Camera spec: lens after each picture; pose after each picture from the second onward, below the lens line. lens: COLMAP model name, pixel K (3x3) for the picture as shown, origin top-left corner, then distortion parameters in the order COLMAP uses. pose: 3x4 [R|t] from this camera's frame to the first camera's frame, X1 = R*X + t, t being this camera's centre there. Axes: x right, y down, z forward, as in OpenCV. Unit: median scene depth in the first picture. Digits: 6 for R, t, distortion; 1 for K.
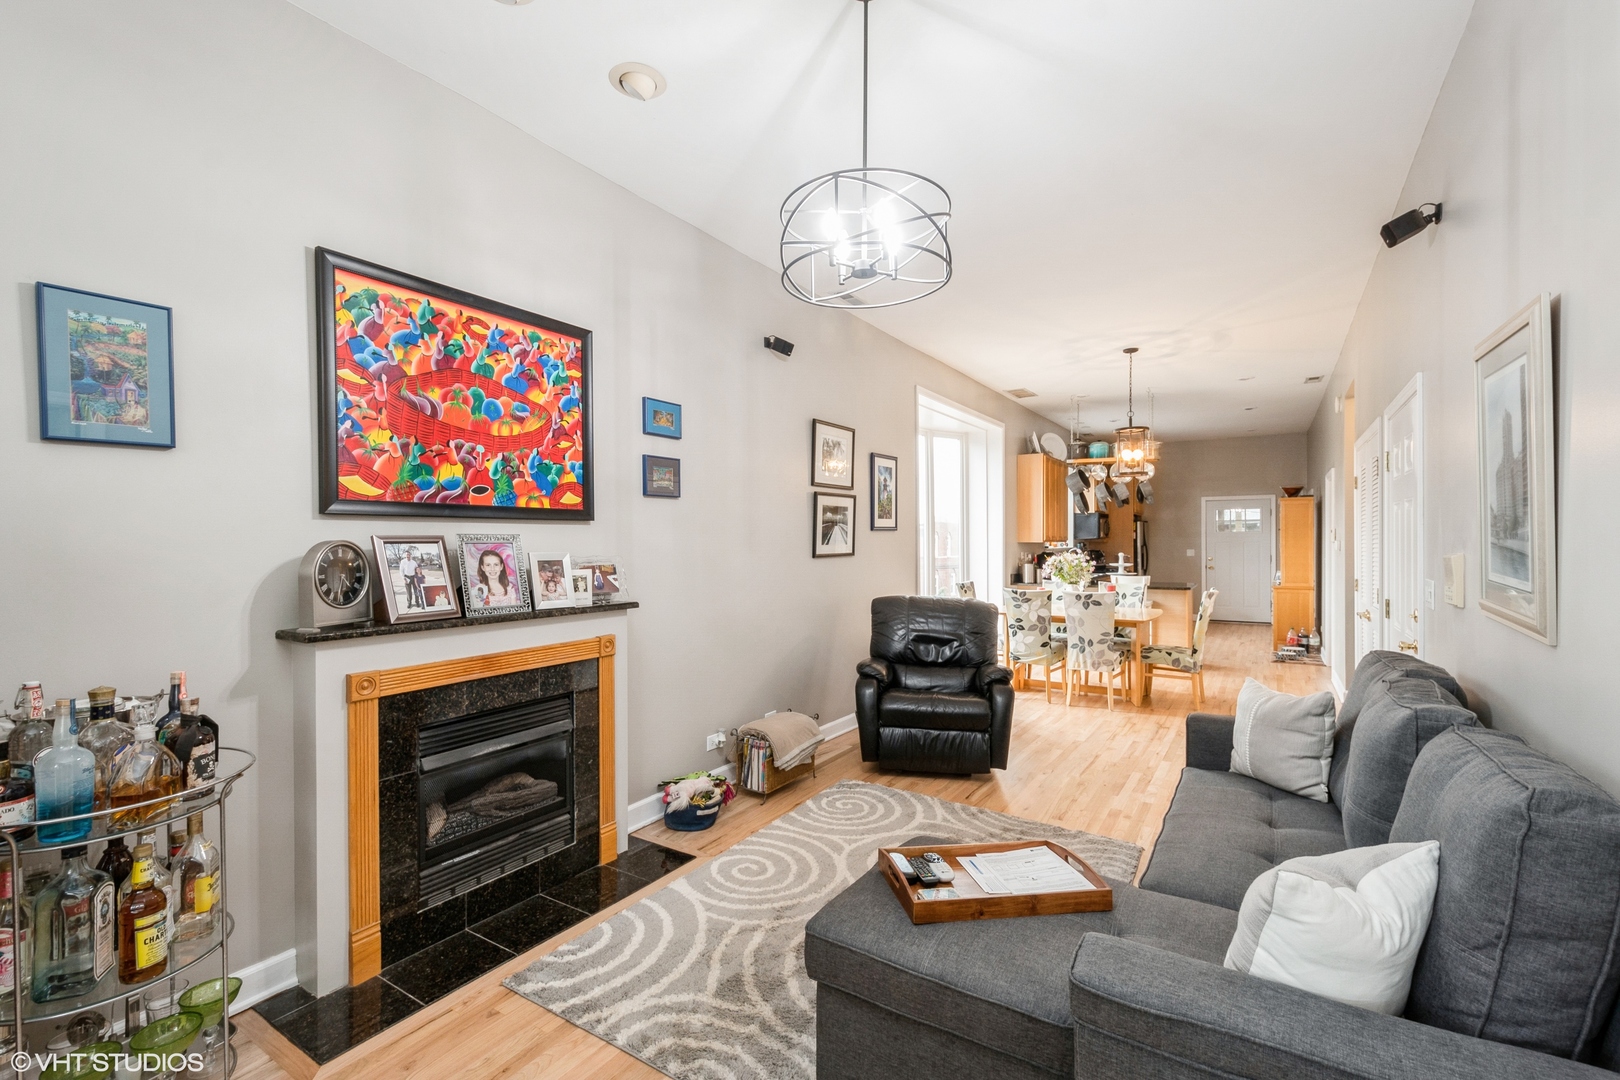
lens RADIAL K [[712.0, 0, 812.0], [0, 712.0, 540.0], [0, 0, 1]] dist [-0.003458, -0.000461]
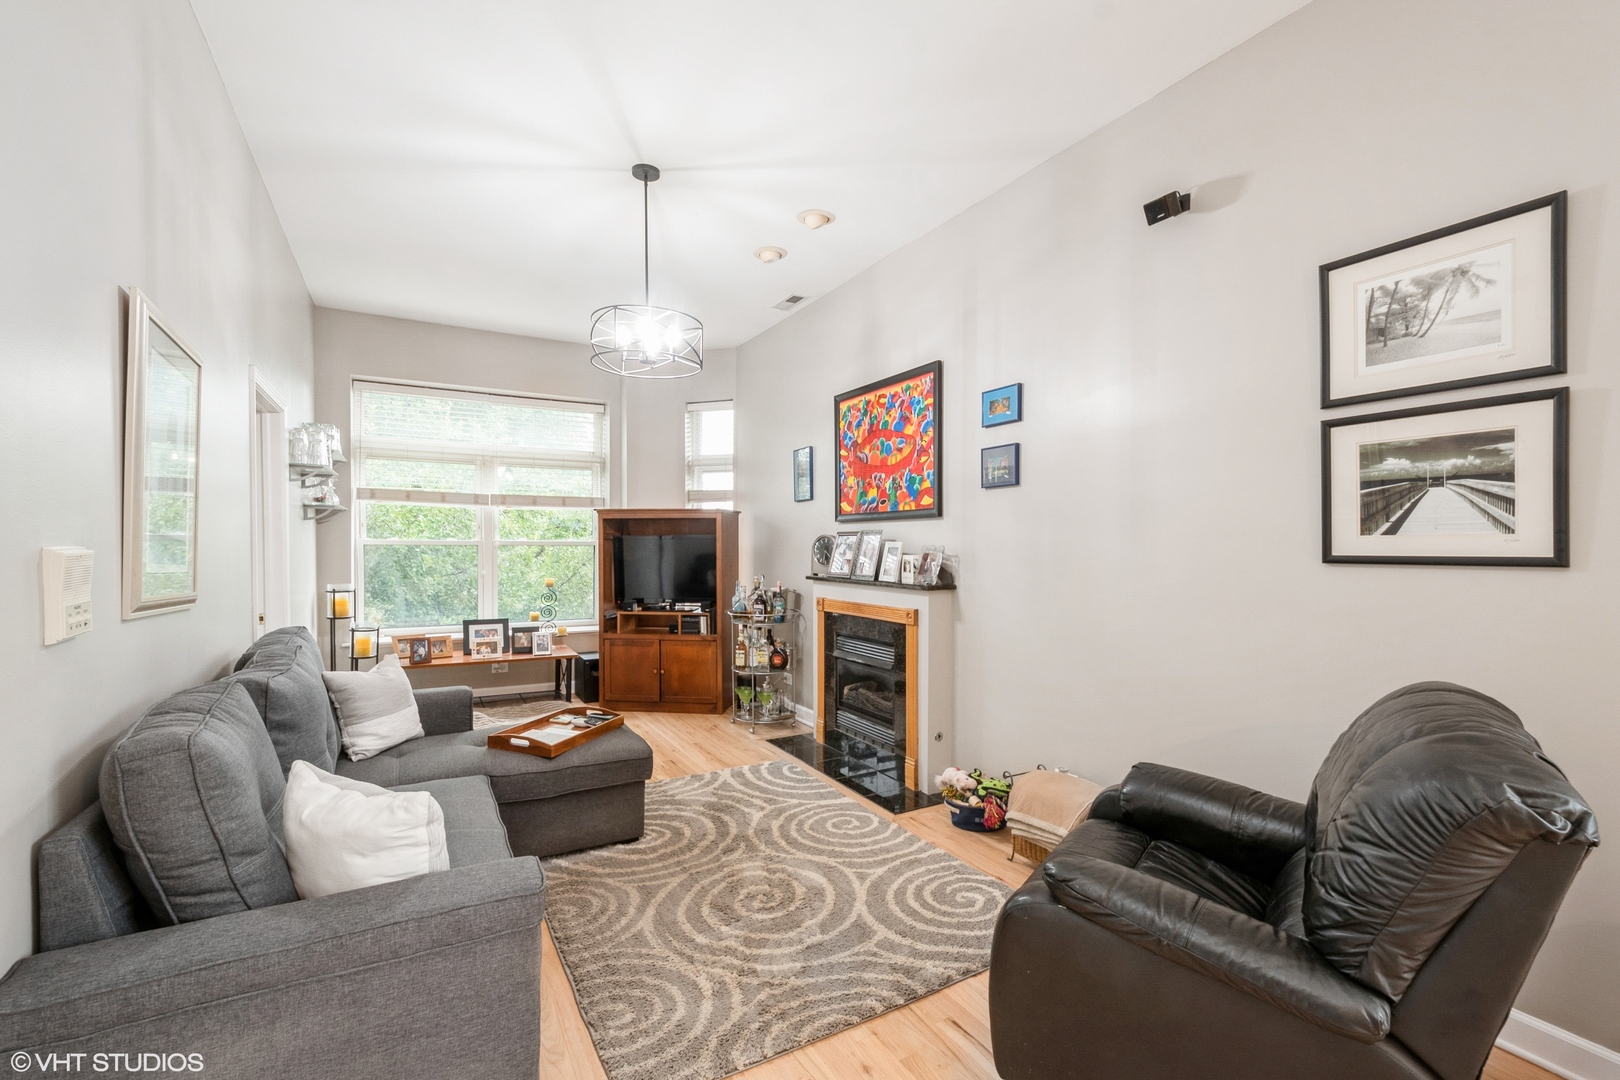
lens RADIAL K [[712.0, 0, 815.2], [0, 712.0, 545.4], [0, 0, 1]] dist [-0.003458, -0.000461]
pose [[-0.472086, 0.010458, -0.881490, 0.942586], [0.006971, 0.999943, 0.008129, 0.011975], [0.881525, -0.002307, -0.472132, 1.516634]]
